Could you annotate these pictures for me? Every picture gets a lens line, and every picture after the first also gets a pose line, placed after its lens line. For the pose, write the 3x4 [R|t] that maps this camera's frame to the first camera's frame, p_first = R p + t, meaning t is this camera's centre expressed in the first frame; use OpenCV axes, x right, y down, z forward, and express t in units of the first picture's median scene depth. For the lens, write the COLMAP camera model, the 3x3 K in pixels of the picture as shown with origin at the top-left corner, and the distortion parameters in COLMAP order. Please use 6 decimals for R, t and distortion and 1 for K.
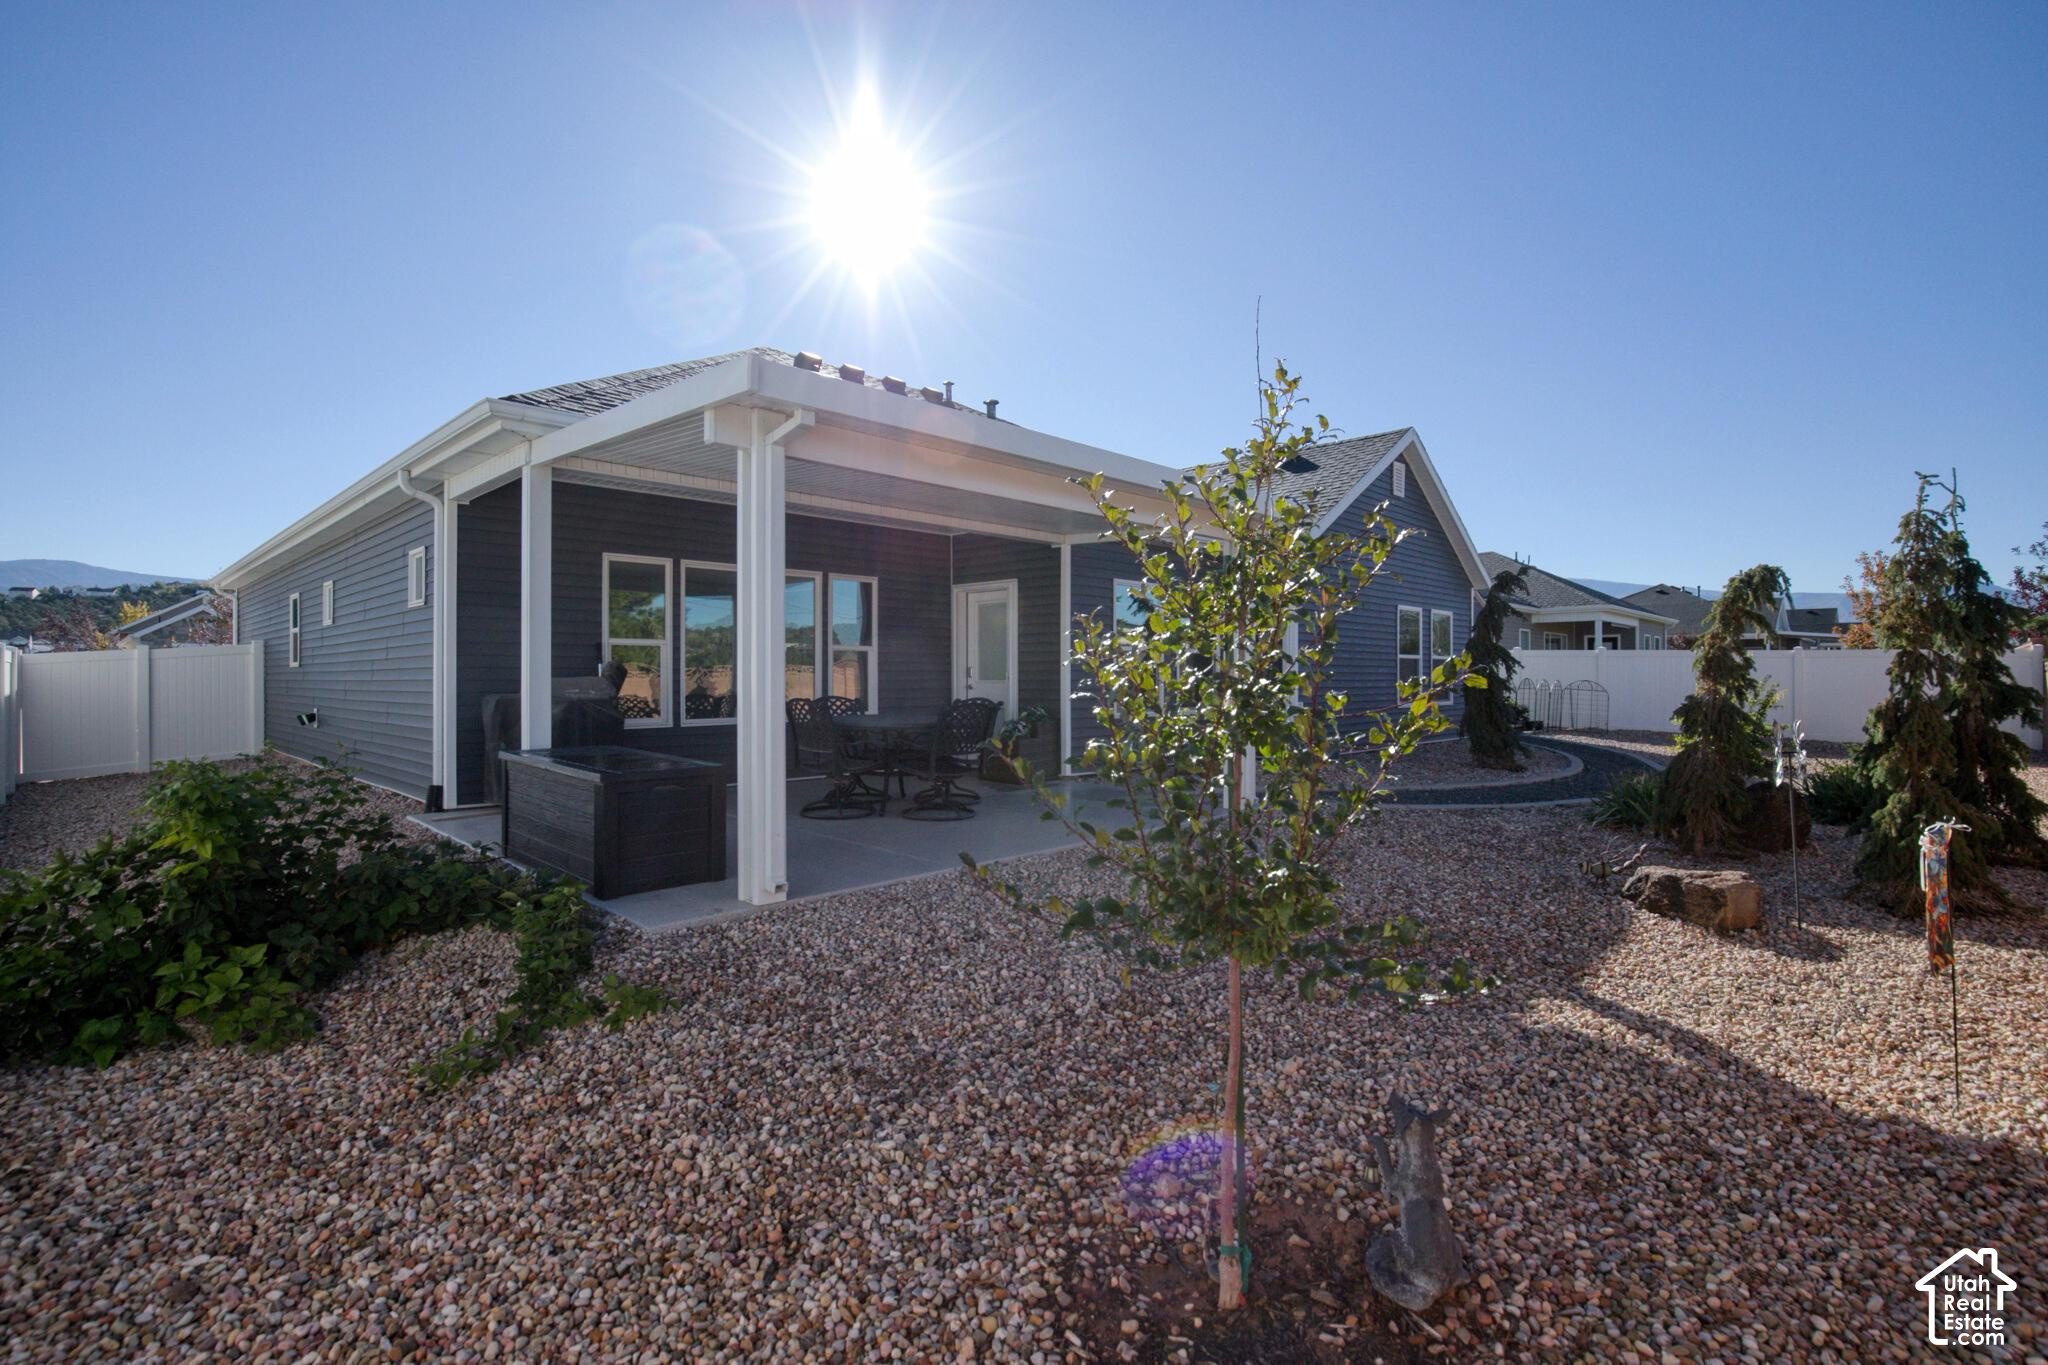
lens RADIAL K [[950.6, 0, 1024.0], [0, 950.6, 682.5], [0, 0, 1]] dist [-0.031325, -0.000024]
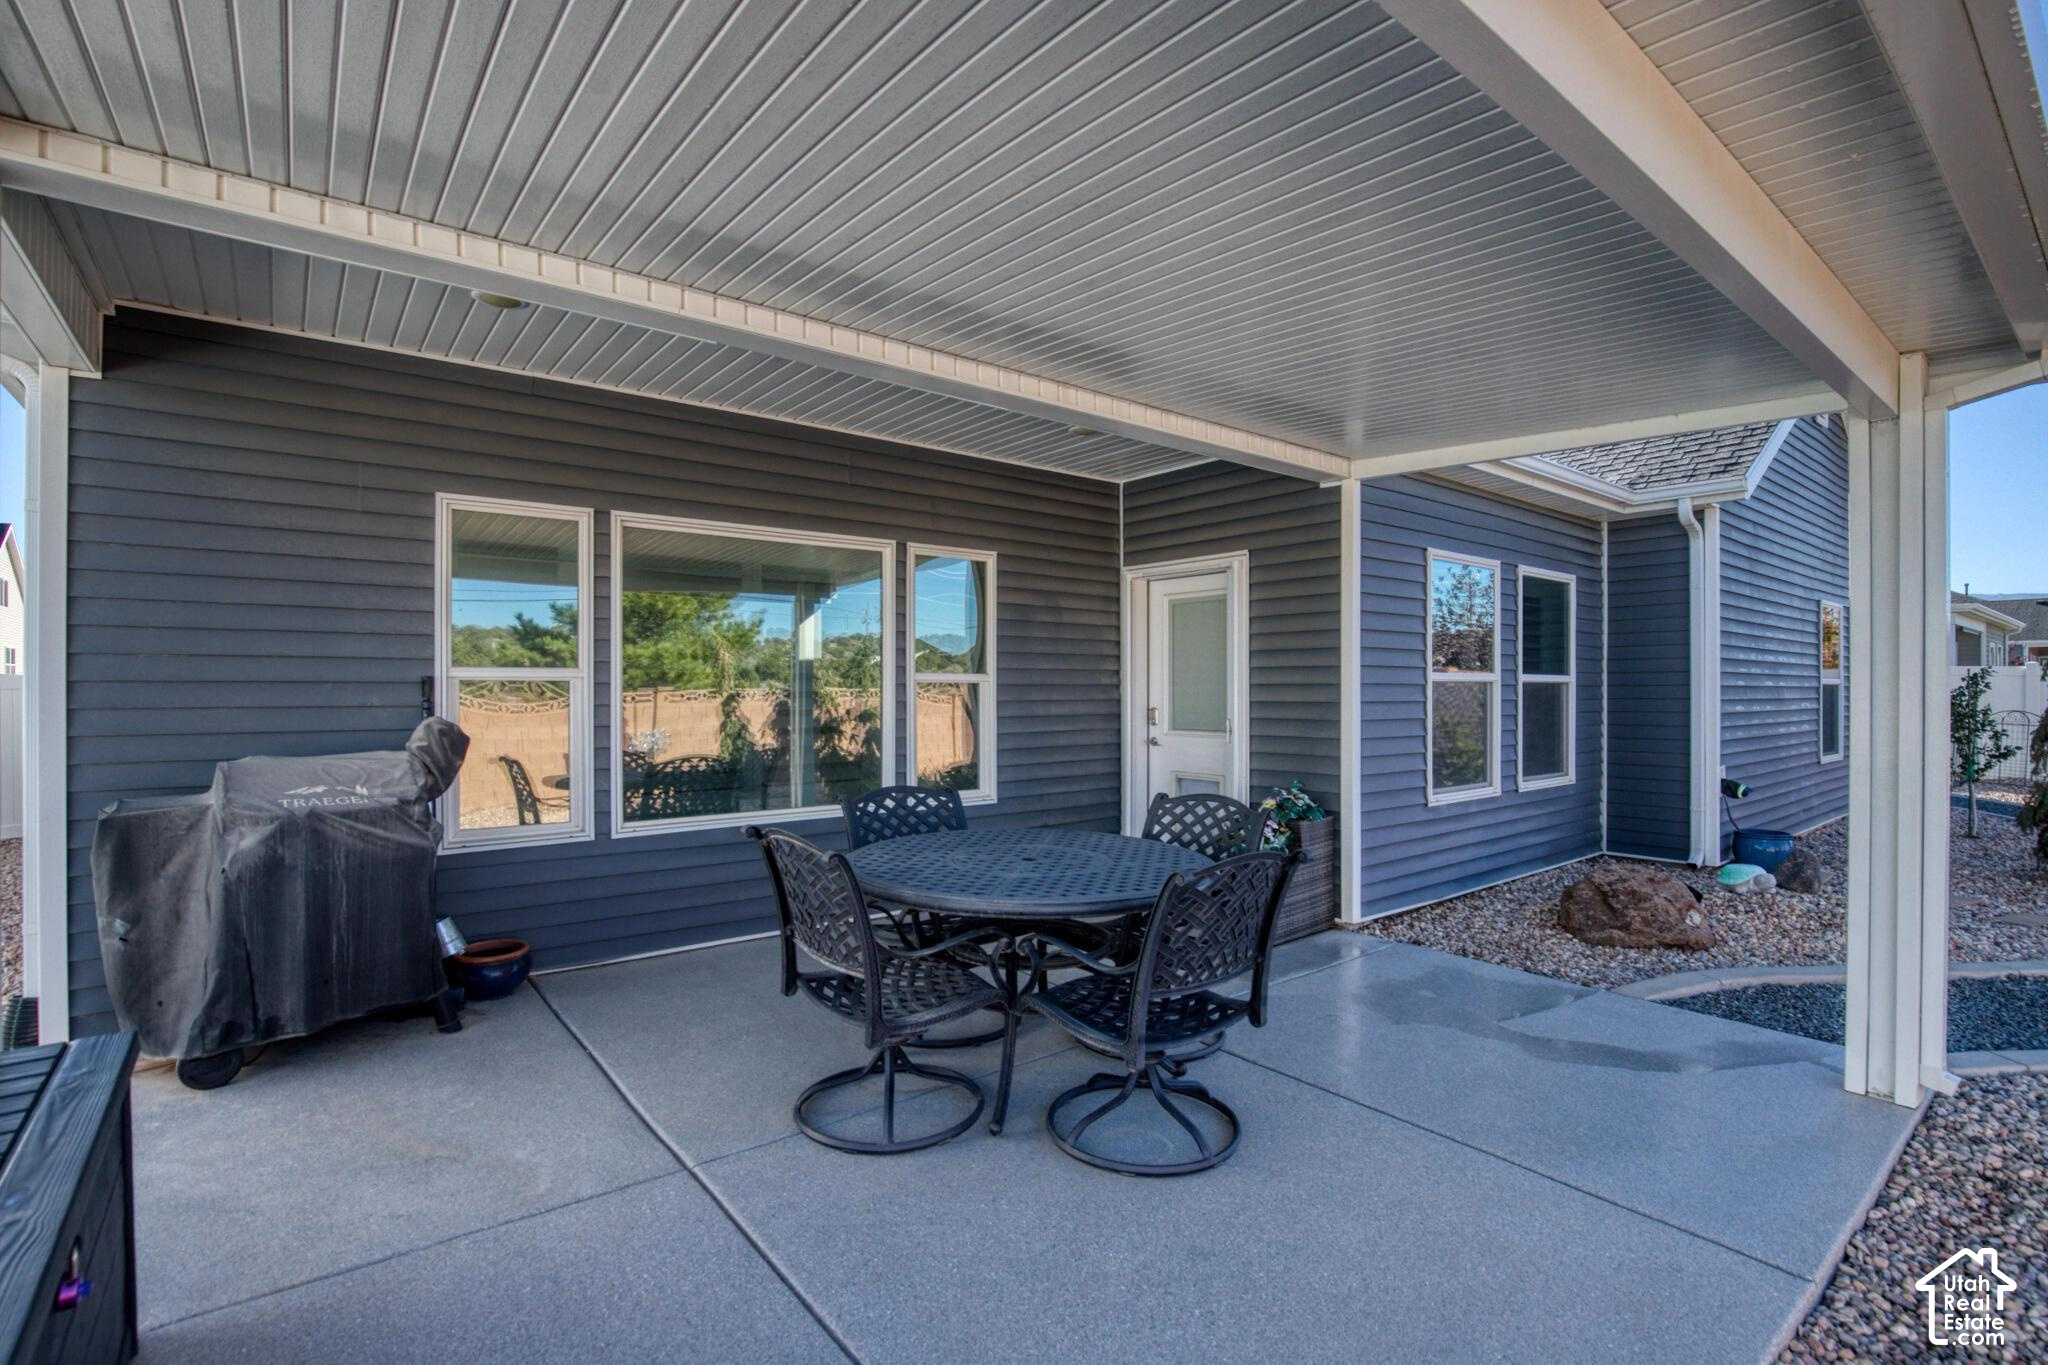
lens RADIAL K [[950.6, 0, 1024.0], [0, 950.6, 682.5], [0, 0, 1]] dist [-0.031325, -0.000024]
pose [[0.990844, -0.000765, -0.135010, -0.061798], [-0.000731, 0.999939, -0.011032, -0.027205], [0.135011, 0.011029, 0.990783, 0.445713]]
